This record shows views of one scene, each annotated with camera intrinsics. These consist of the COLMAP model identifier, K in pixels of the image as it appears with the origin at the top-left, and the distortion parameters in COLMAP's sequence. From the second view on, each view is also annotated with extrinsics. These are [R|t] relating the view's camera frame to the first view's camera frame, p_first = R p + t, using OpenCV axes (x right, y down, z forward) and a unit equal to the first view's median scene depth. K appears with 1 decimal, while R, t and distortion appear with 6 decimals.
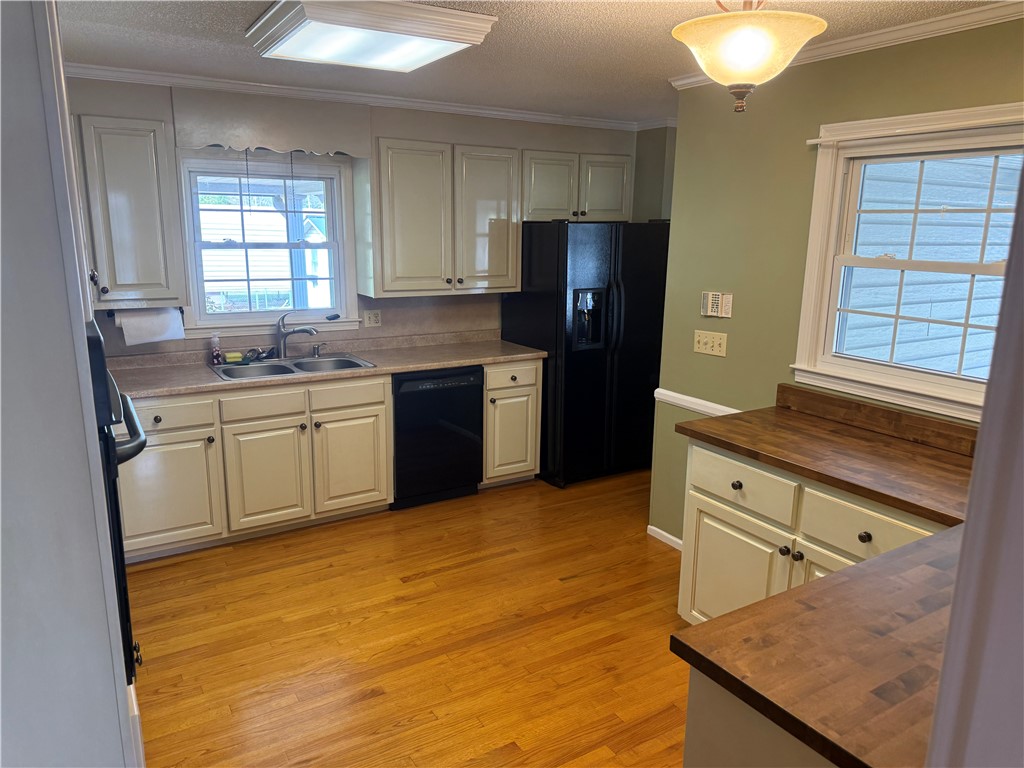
lens RADIAL K [[725.8, 0, 508.8], [0, 725.8, 382.7], [0, 0, 1]] dist [0.070758, 0.002506]
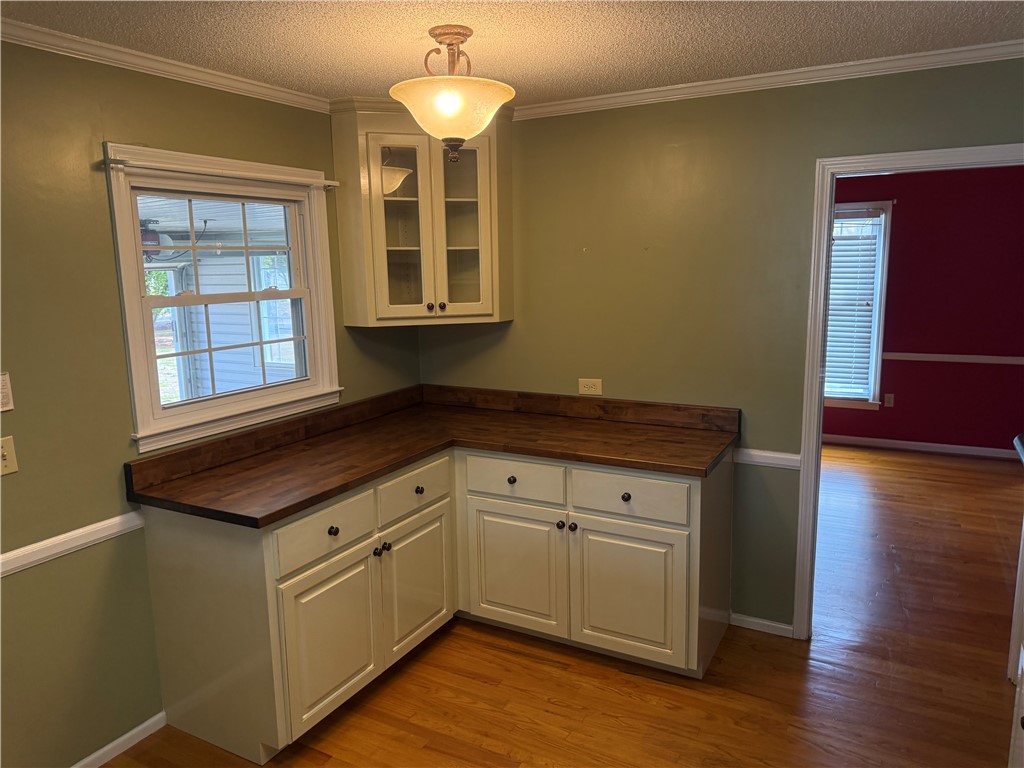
lens RADIAL K [[725.8, 0, 509.9], [0, 725.8, 383.7], [0, 0, 1]] dist [0.070758, 0.002506]
pose [[-0.490406, -0.149823, 0.858519, -0.562366], [0.207223, 0.936812, 0.281856, -0.248140], [-0.846499, 0.316129, -0.428371, 1.113612]]
